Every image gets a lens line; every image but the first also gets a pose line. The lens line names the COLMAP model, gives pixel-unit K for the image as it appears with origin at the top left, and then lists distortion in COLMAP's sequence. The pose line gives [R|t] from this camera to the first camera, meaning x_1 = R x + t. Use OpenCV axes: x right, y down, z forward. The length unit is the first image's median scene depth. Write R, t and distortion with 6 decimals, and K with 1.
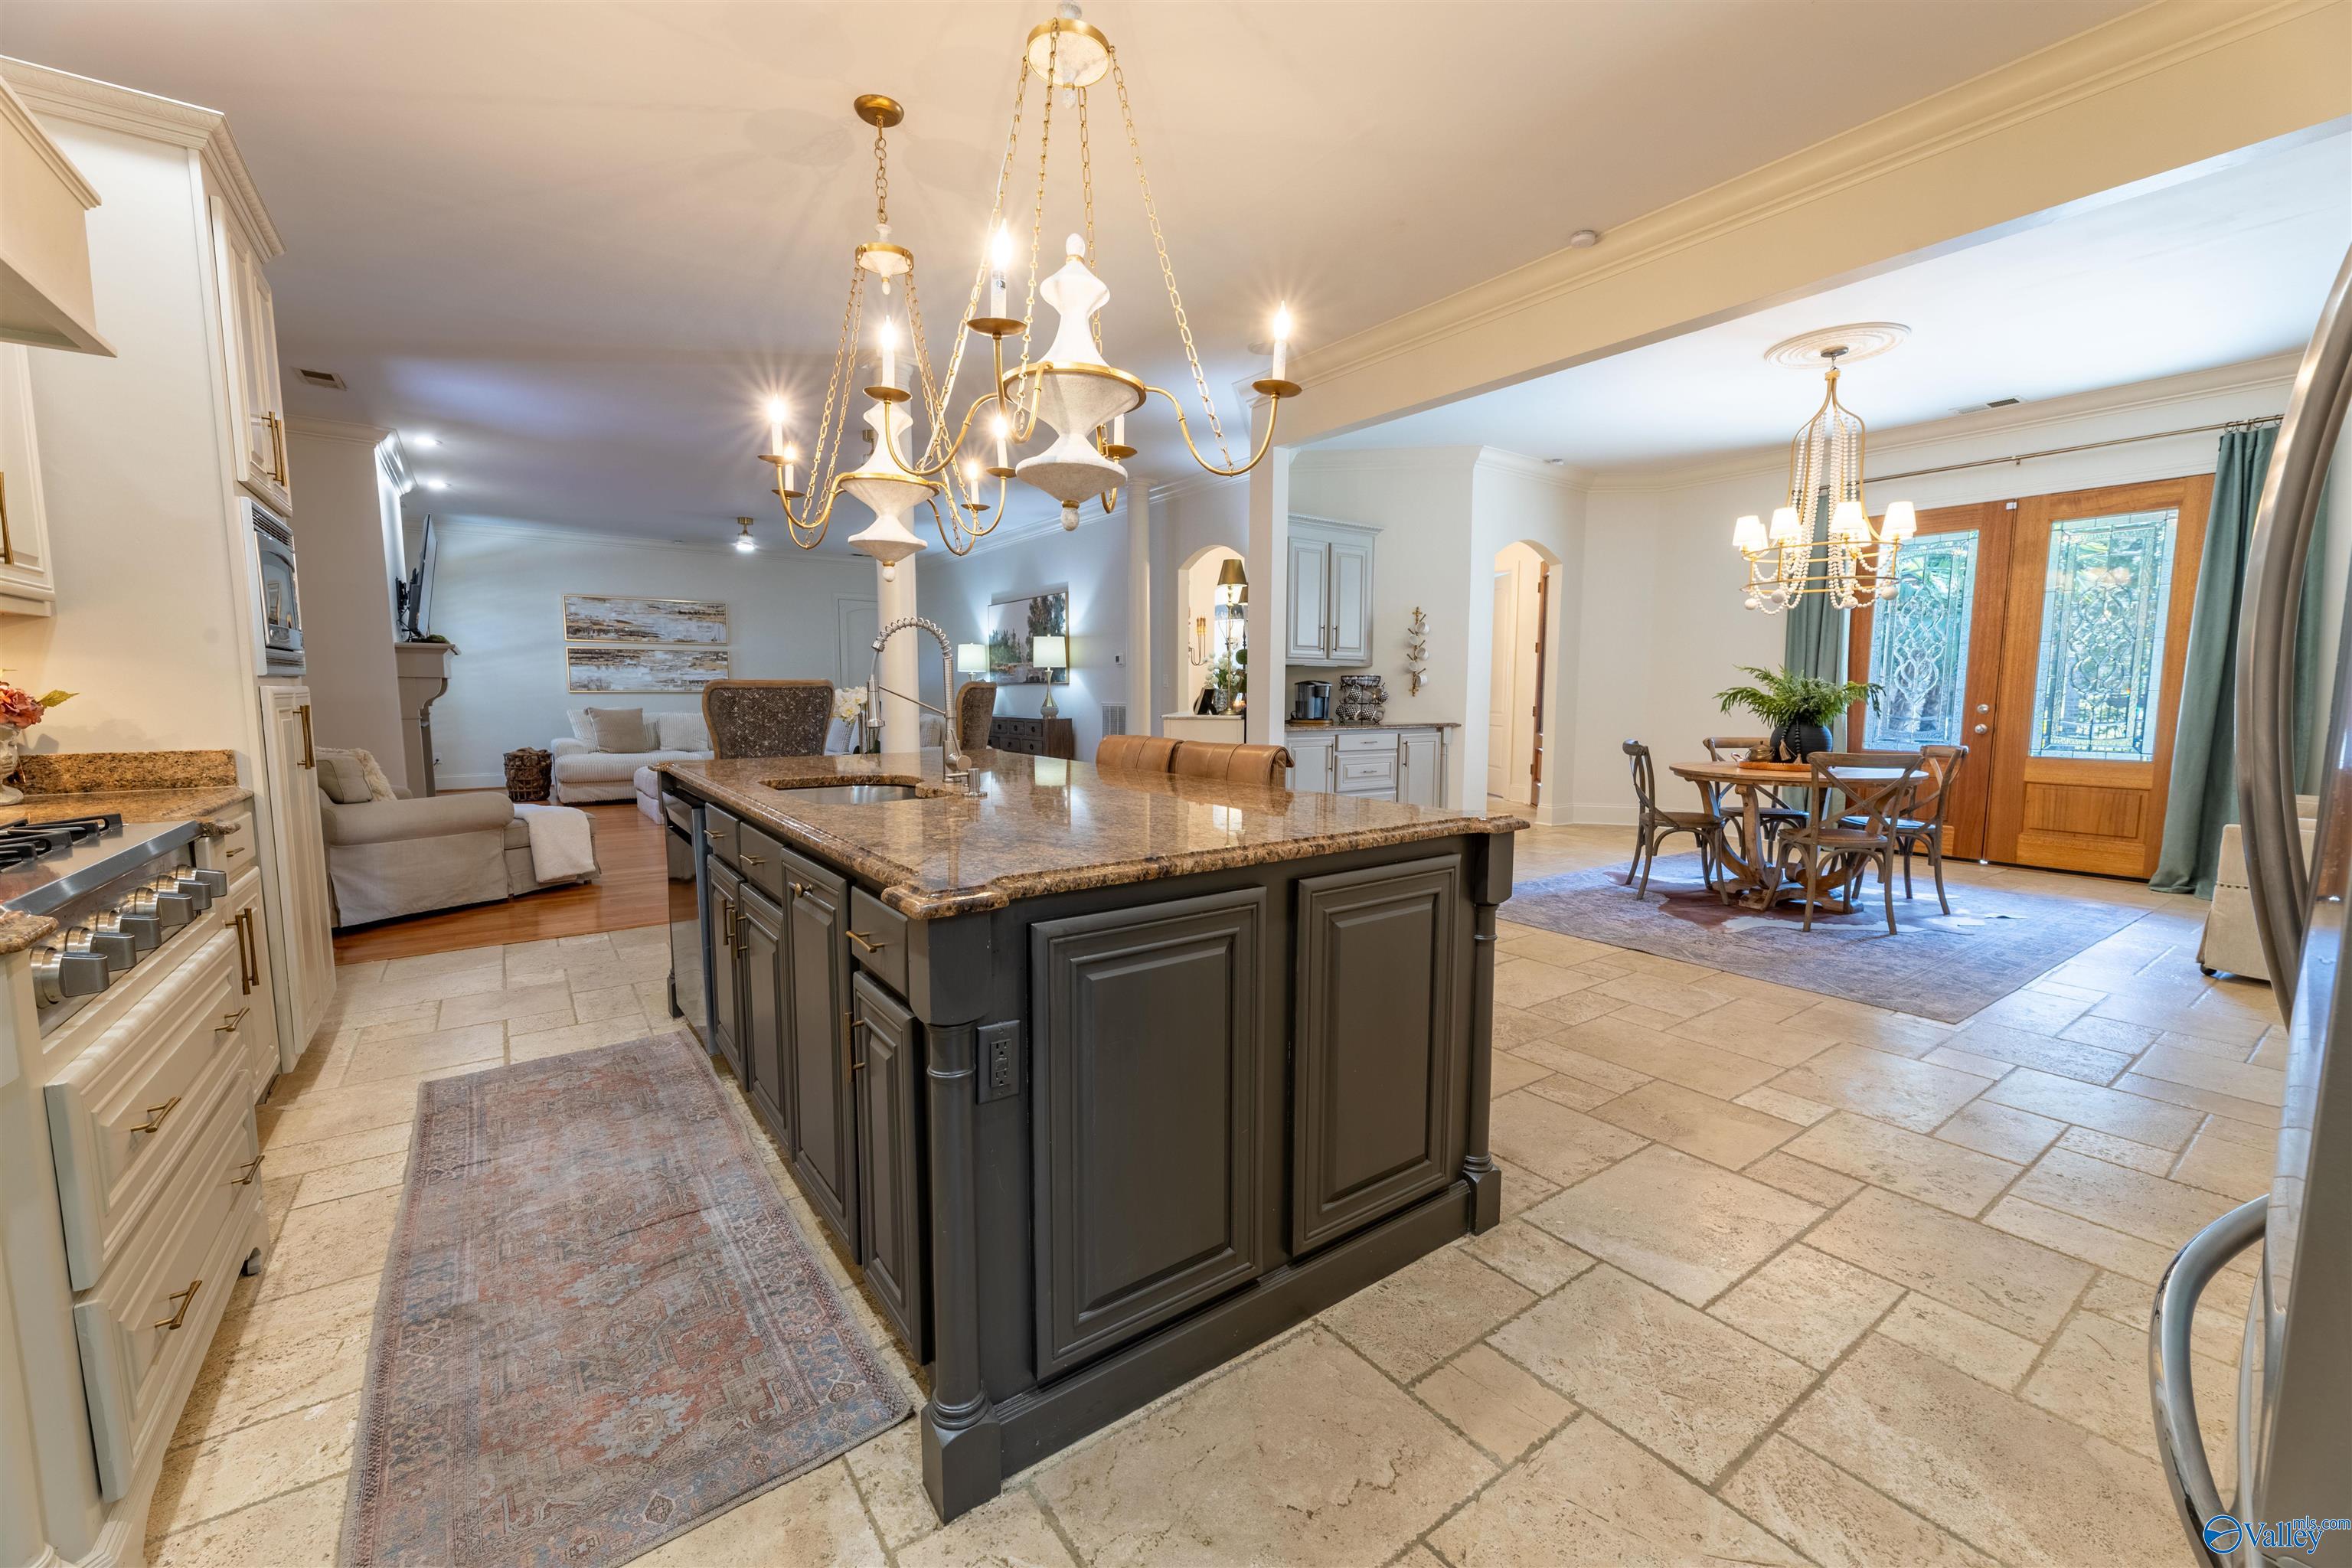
lens RADIAL K [[952.9, 0, 1156.3], [0, 952.9, 780.2], [0, 0, 1]] dist [0.001083, -0.000671]
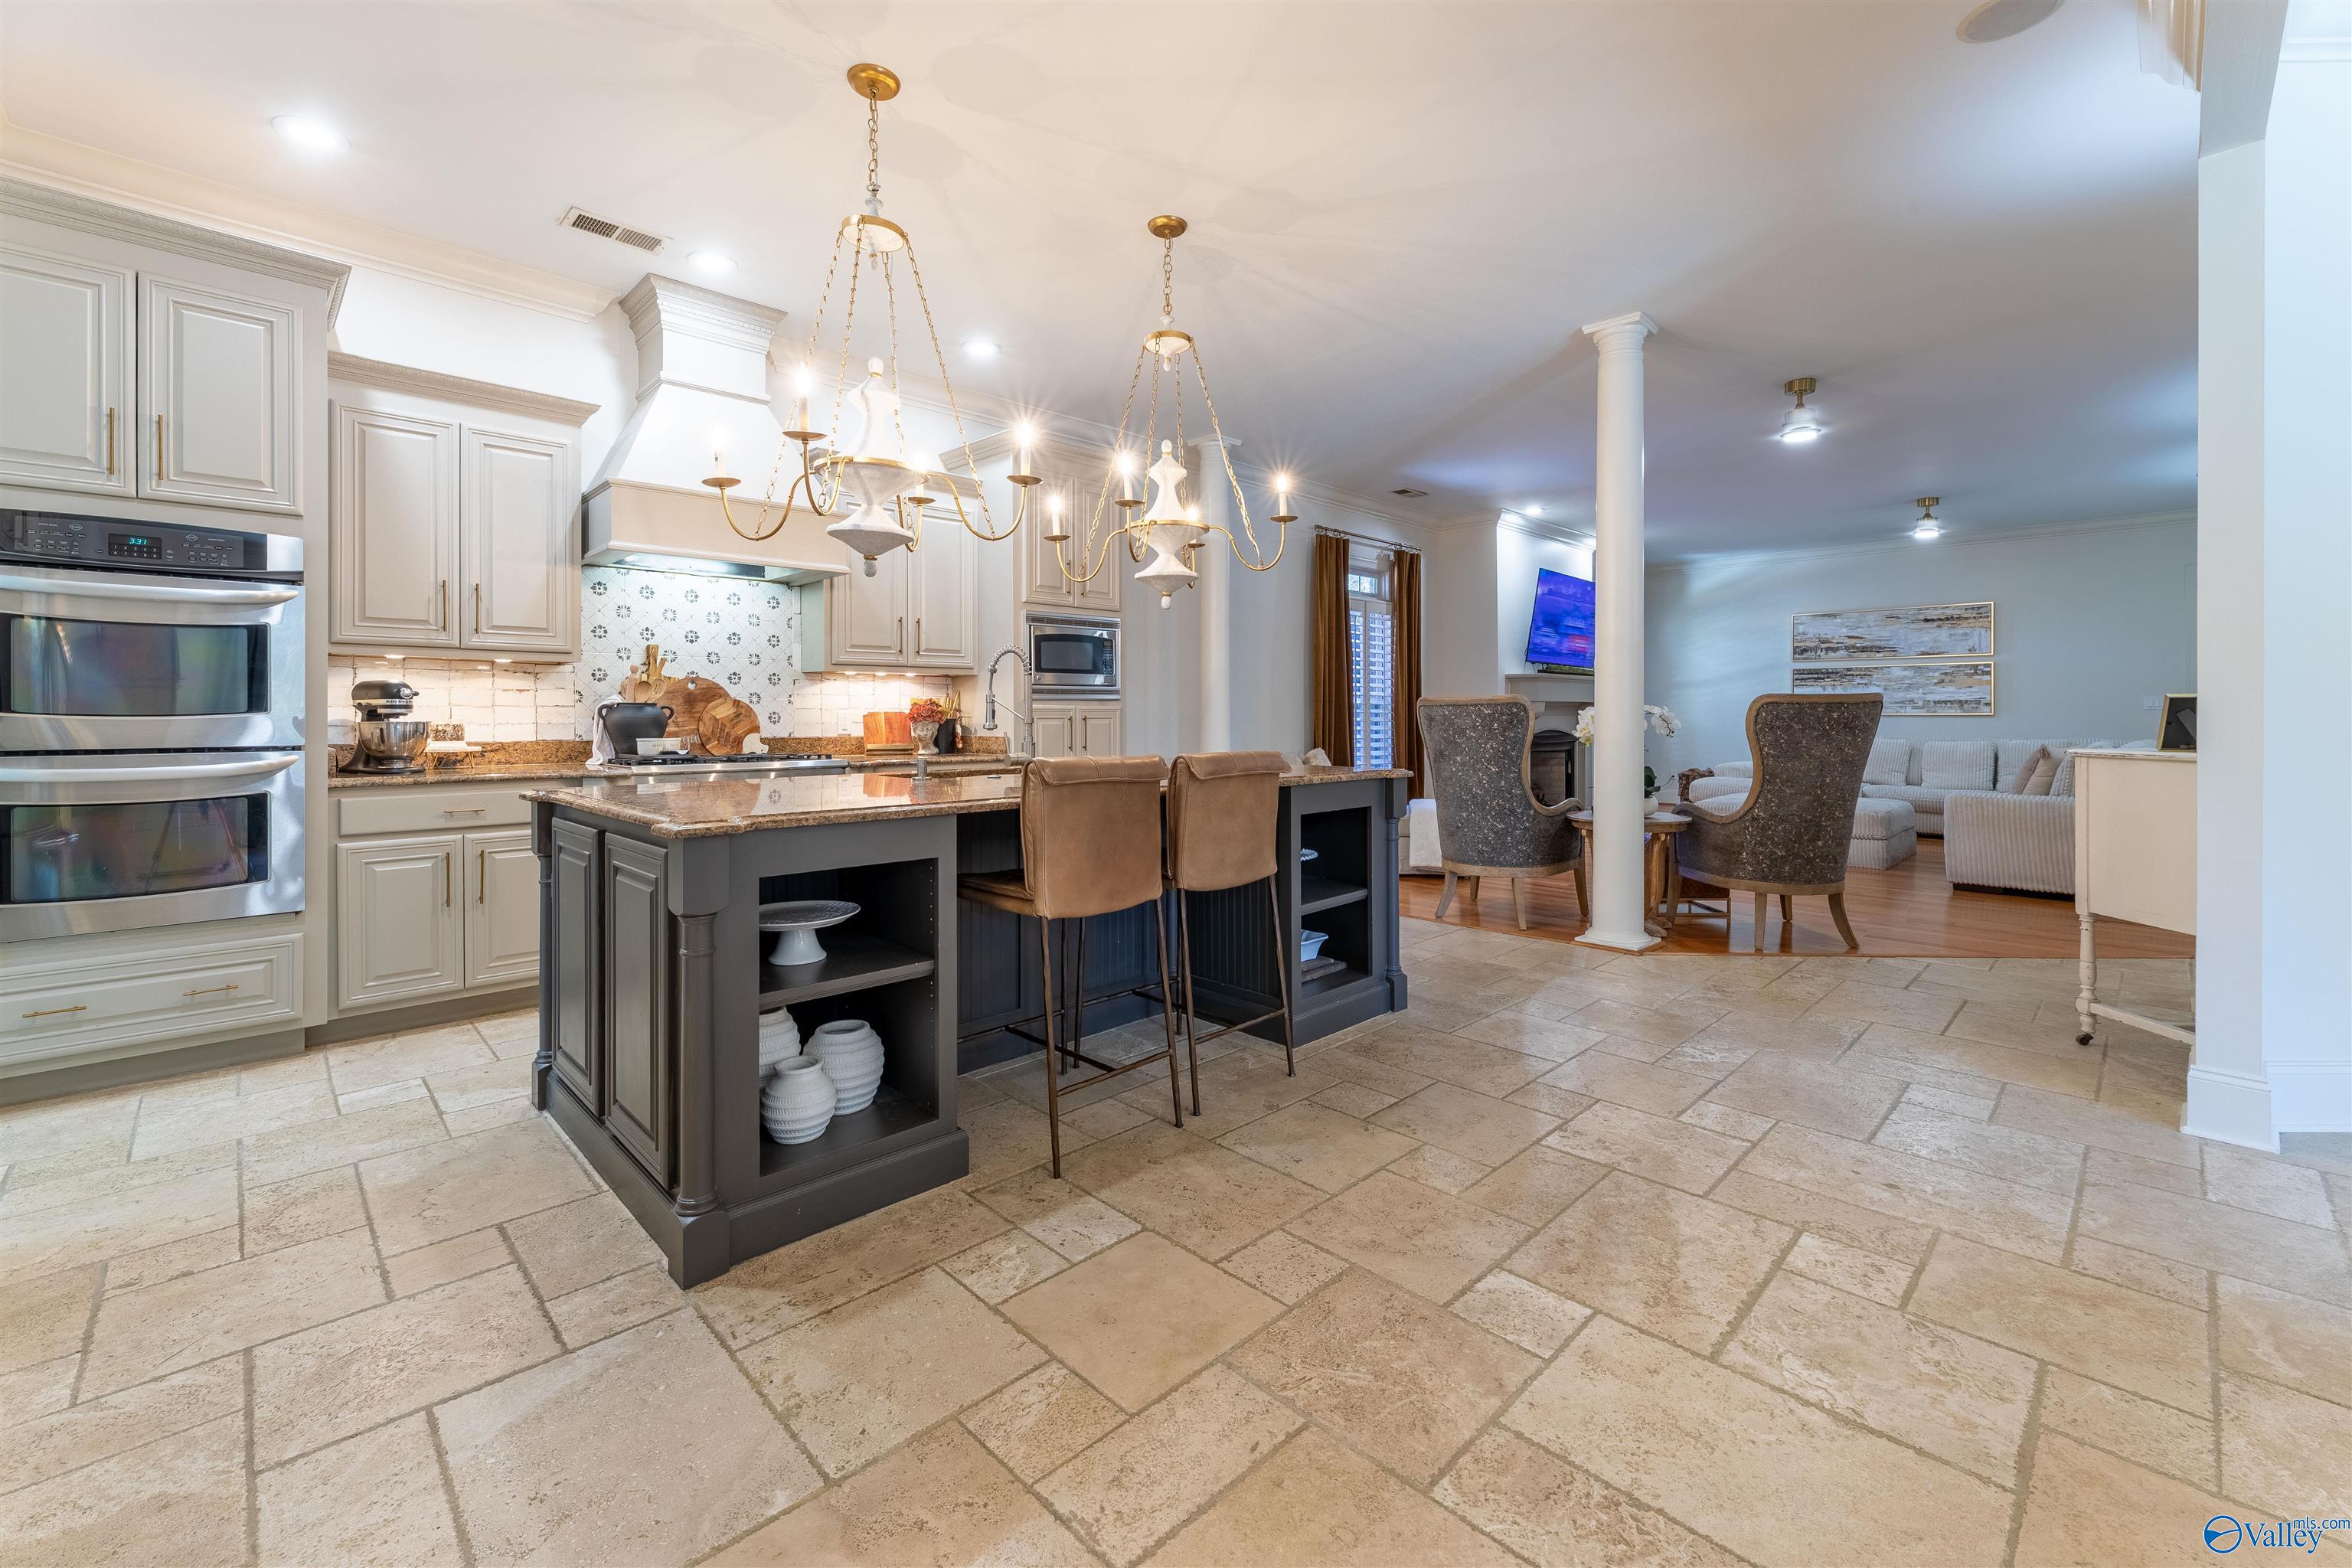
lens RADIAL K [[952.9, 0, 1168.7], [0, 952.9, 718.0], [0, 0, 1]] dist [0.001083, -0.000671]
pose [[0.158009, 0.001763, -0.987436, 0.513500], [-0.093281, 0.995553, -0.013150, -0.037445], [0.983022, 0.094187, 0.157471, 0.493392]]
